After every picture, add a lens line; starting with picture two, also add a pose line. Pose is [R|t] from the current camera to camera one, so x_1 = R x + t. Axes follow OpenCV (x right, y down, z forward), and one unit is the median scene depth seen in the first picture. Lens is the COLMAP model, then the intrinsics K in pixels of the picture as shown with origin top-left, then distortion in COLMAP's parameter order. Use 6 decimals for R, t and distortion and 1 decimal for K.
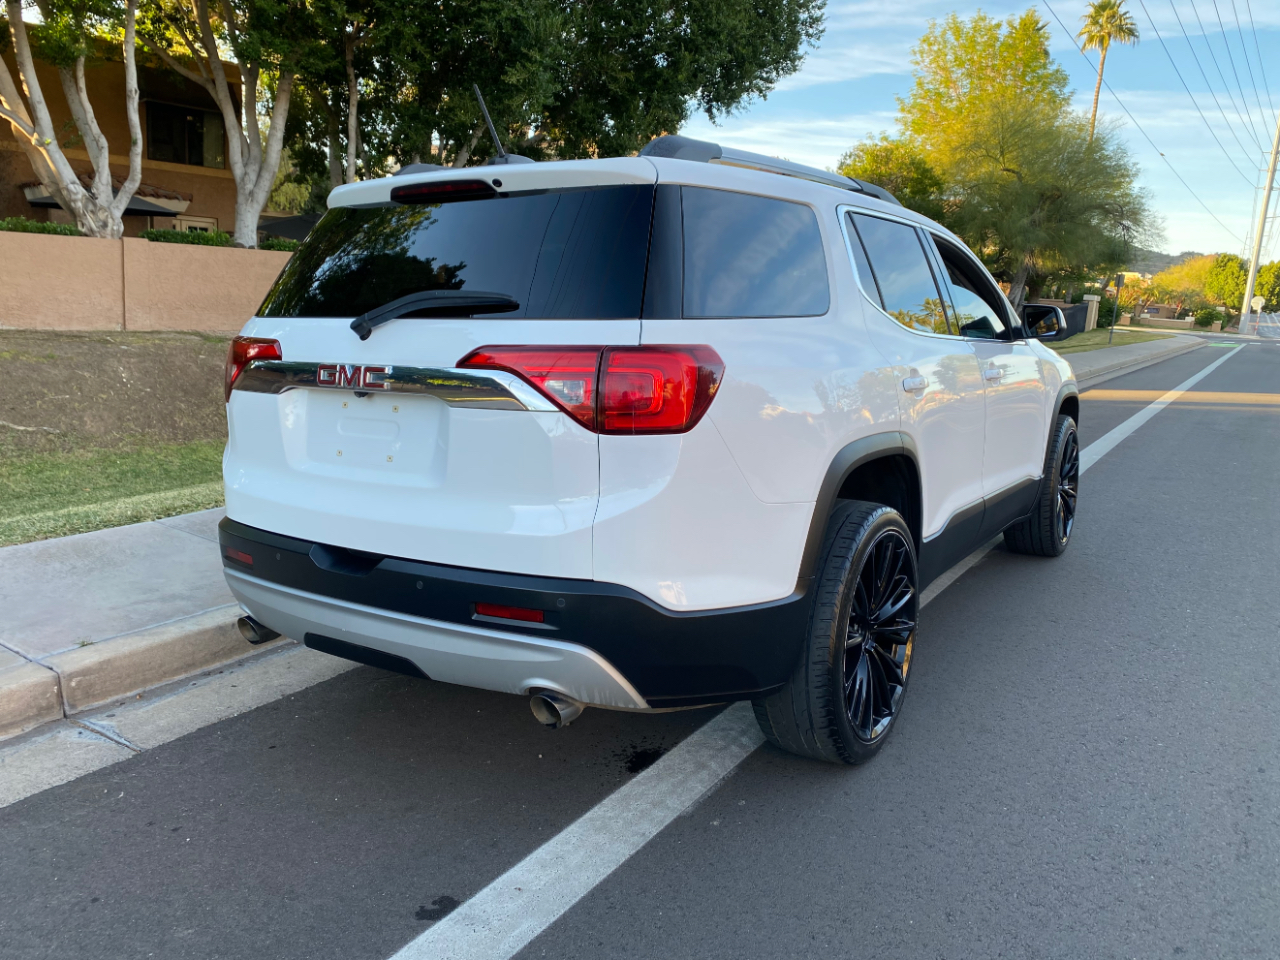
lens RADIAL K [[978.4, 0, 642.4], [0, 978.4, 473.3], [0, 0, 1]] dist [0.016121, -0.006105]
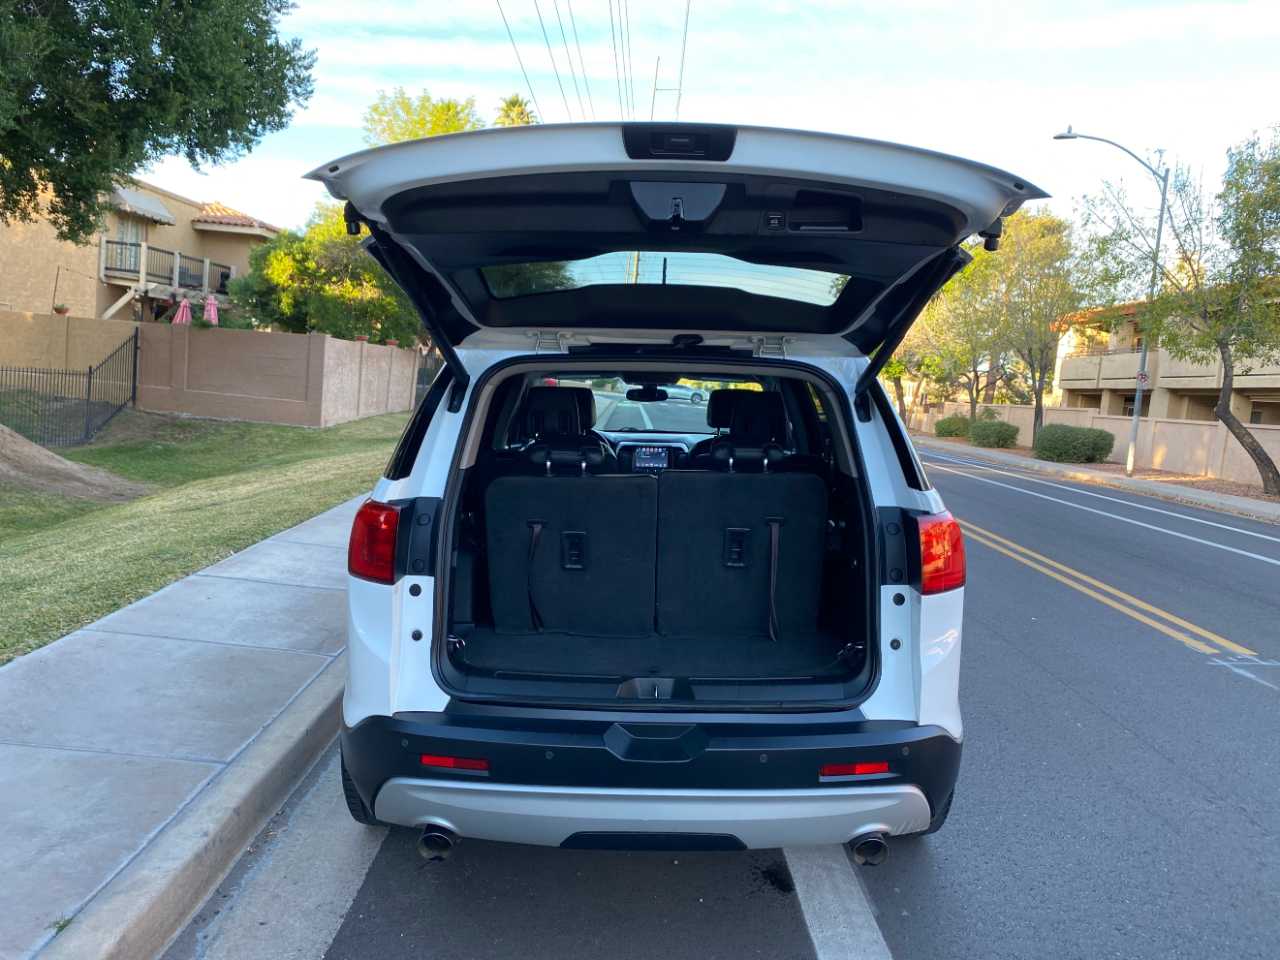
lens RADIAL K [[978.4, 0, 647.8], [0, 978.4, 473.6], [0, 0, 1]] dist [0.016121, -0.006105]
pose [[0.832620, -0.040746, 0.552343, -0.527884], [0.069016, 0.997150, -0.030478, -0.095666], [-0.549527, 0.063498, 0.833059, 0.116119]]
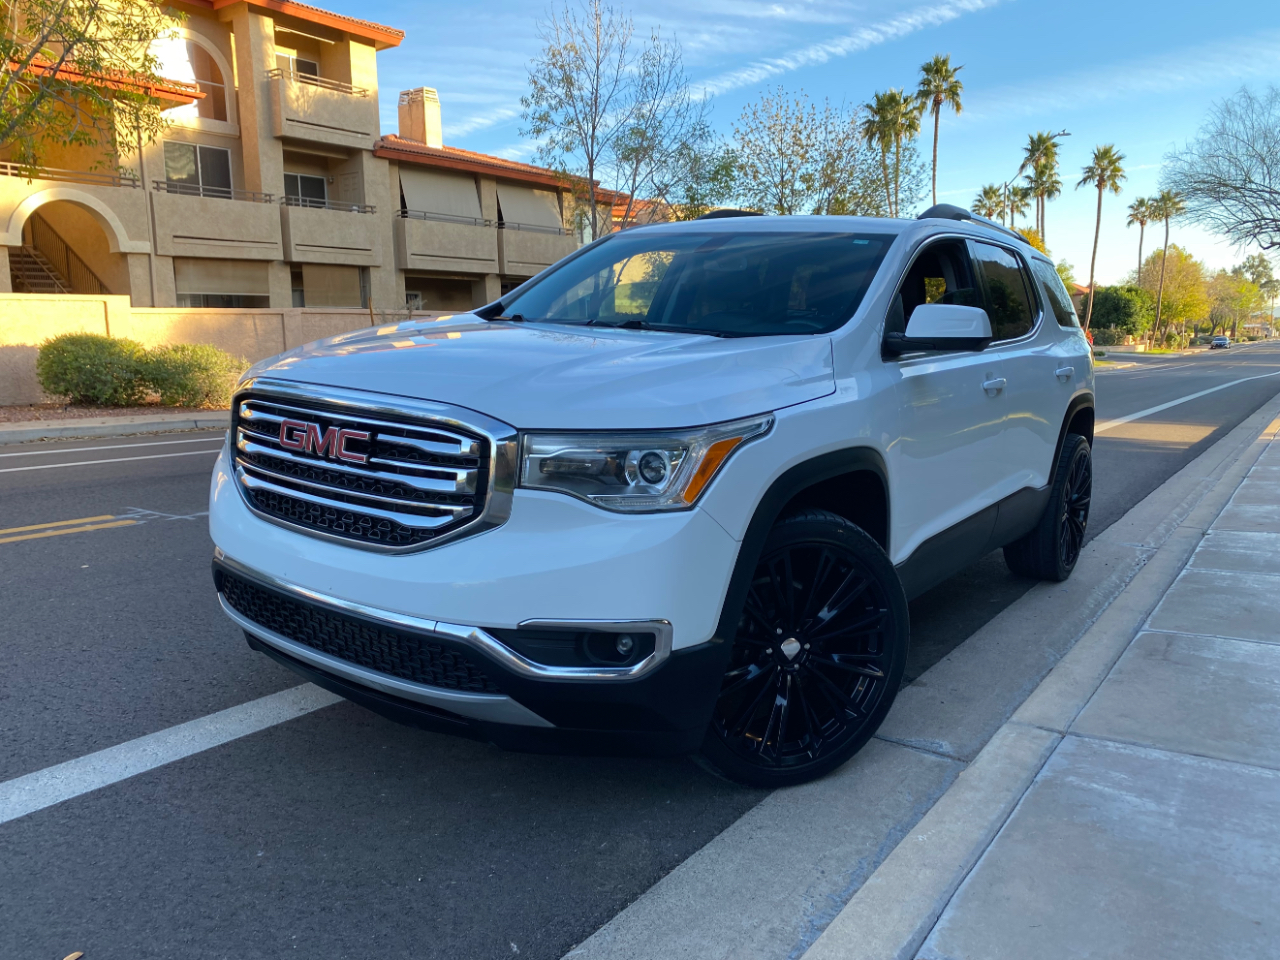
lens RADIAL K [[978.4, 0, 645.1], [0, 978.4, 476.4], [0, 0, 1]] dist [0.016121, -0.006105]
pose [[-0.997881, -0.057125, 0.031137, 0.290846], [-0.043871, 0.944236, 0.326335, -0.366349], [-0.048042, 0.324278, -0.944741, 2.292790]]
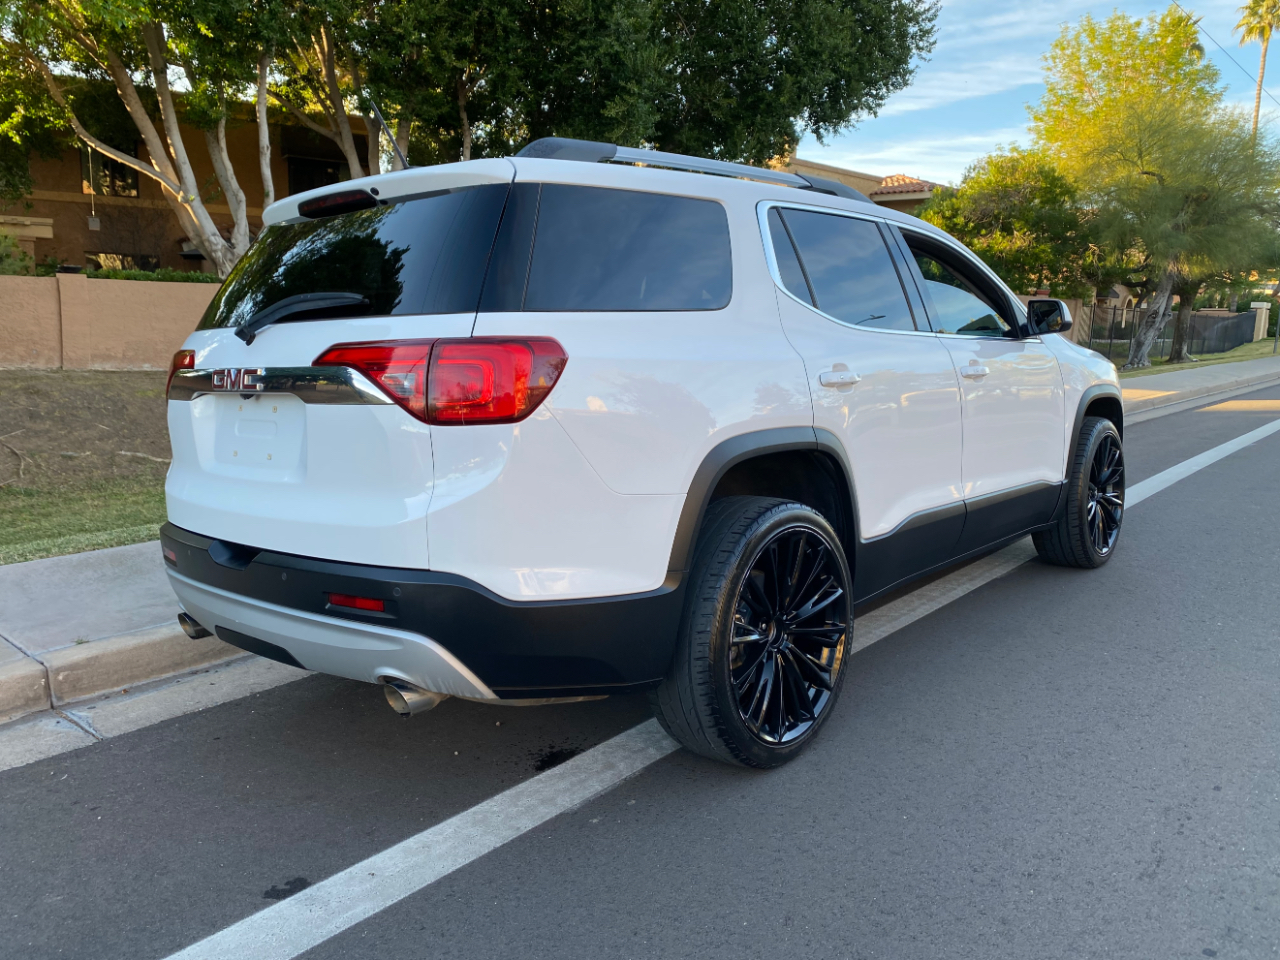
lens RADIAL K [[978.4, 0, 645.6], [0, 978.4, 475.1], [0, 0, 1]] dist [0.016121, -0.006105]
pose [[0.989734, -0.014824, -0.142152, 0.180524], [0.010898, 0.999538, -0.028356, 0.024347], [0.142506, 0.026516, 0.989439, 0.012420]]
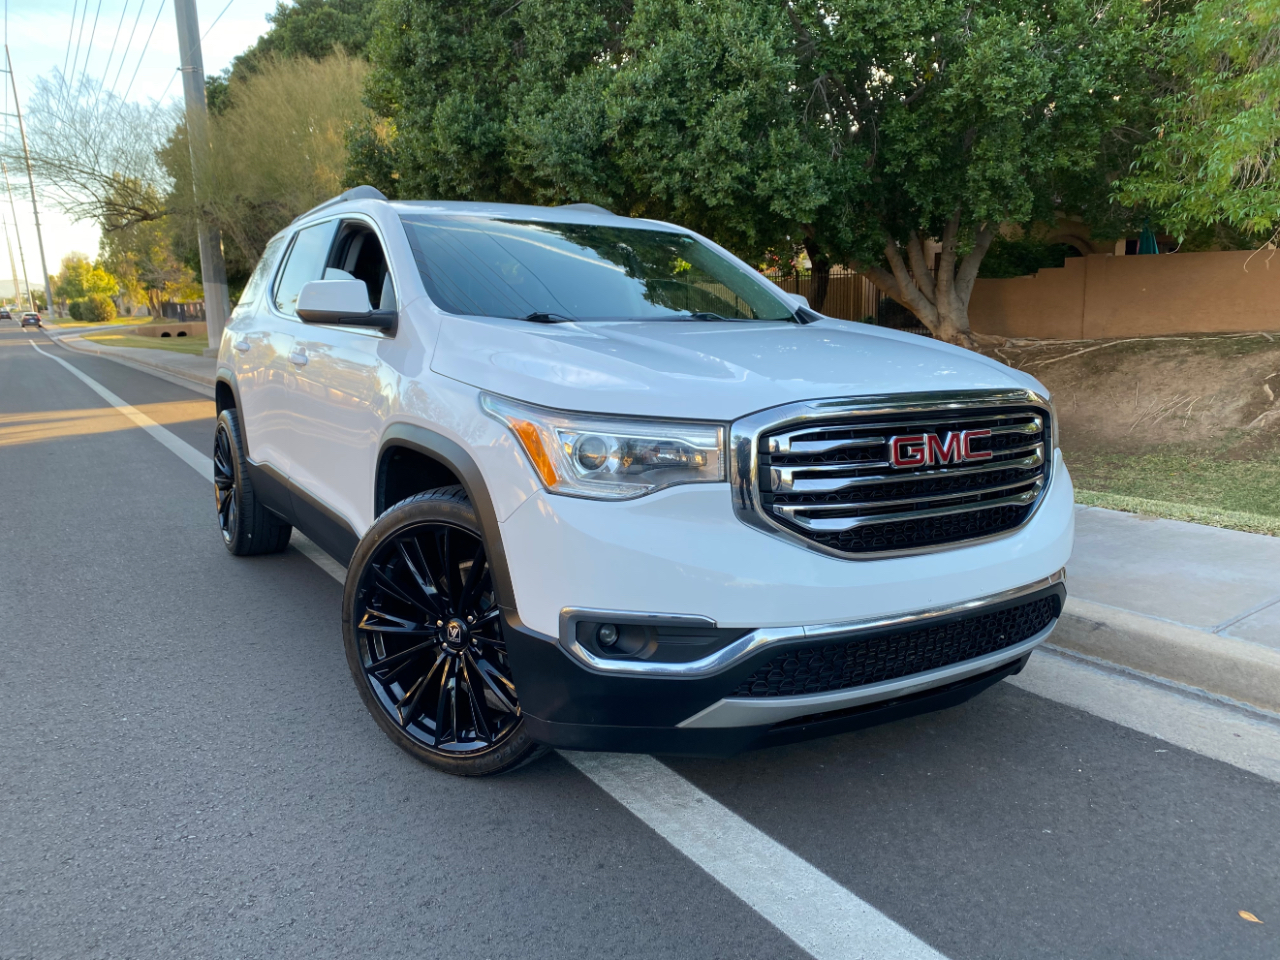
lens RADIAL K [[978.4, 0, 640.5], [0, 978.4, 471.5], [0, 0, 1]] dist [0.016121, -0.006105]
pose [[-0.425046, 0.127509, -0.896146, 1.142294], [-0.156890, 0.964666, 0.211671, -0.259767], [0.891472, 0.230566, -0.390022, 1.775361]]
